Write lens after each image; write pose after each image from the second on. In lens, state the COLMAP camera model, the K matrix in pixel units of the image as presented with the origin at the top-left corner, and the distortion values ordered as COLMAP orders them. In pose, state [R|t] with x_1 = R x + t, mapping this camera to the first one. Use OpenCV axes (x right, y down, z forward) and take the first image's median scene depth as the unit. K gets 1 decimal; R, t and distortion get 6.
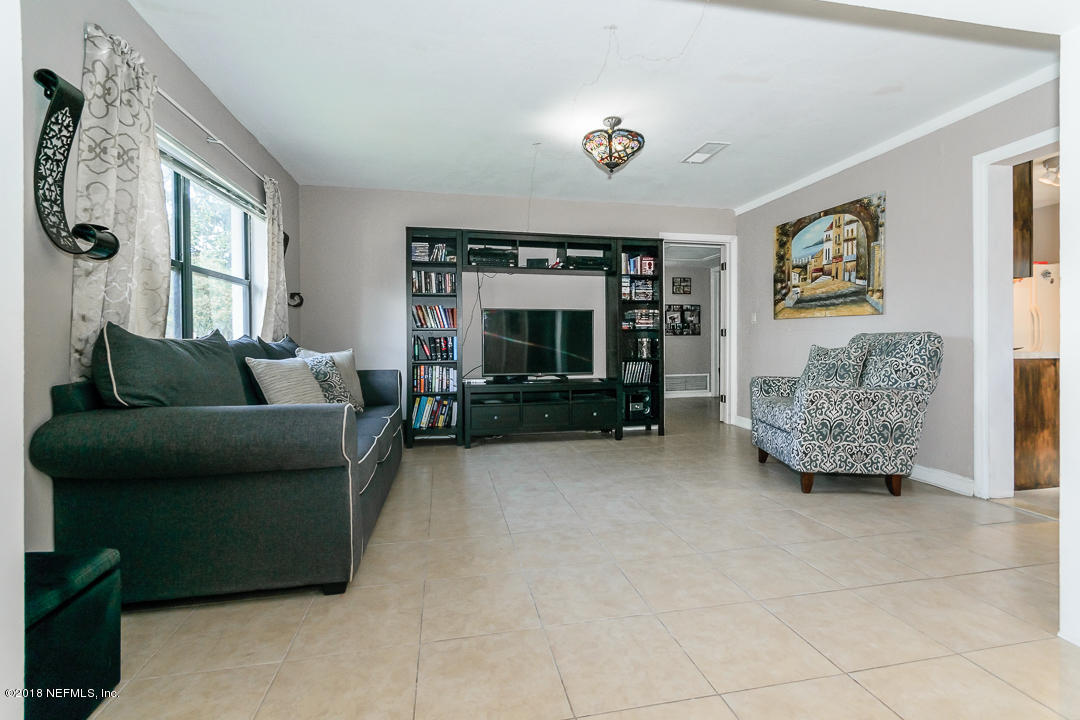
lens RADIAL K [[485.4, 0, 540.7], [0, 485.4, 339.4], [0, 0, 1]] dist [0.001046, 0.000231]
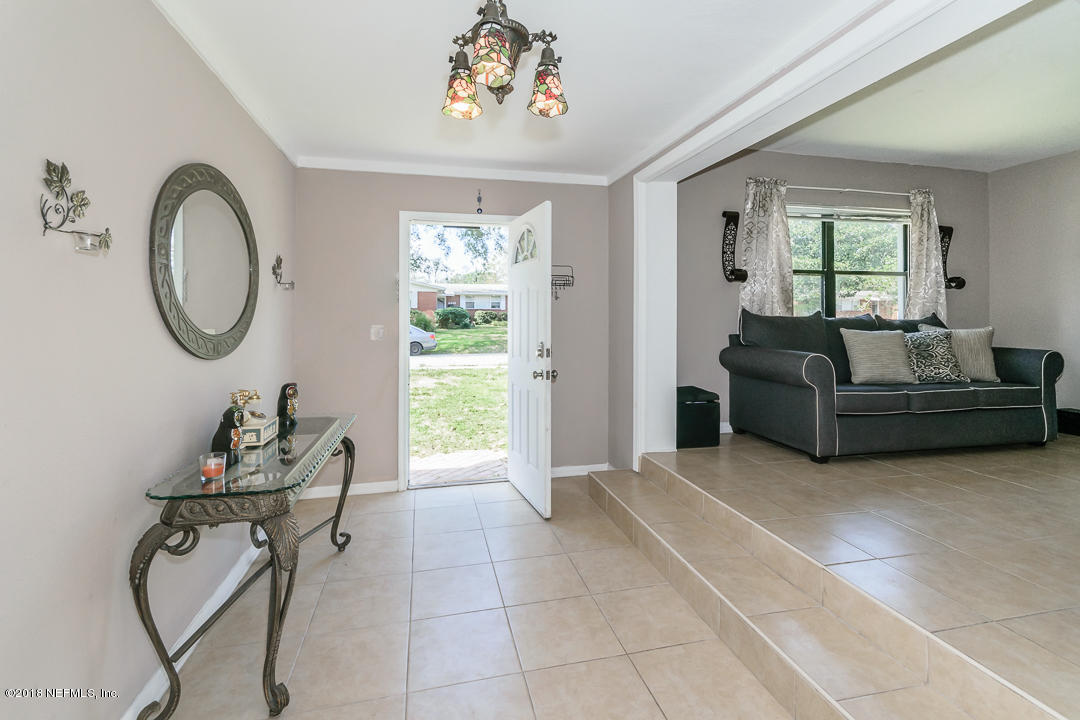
lens RADIAL K [[482.3, 0, 538.8], [0, 482.3, 314.8], [0, 0, 1]] dist [0.000296, 0.000042]
pose [[0.035027, 0.002354, -0.999384, 1.327674], [-0.005906, 0.999980, 0.002149, -0.005516], [0.999369, 0.005827, 0.035040, -0.060342]]
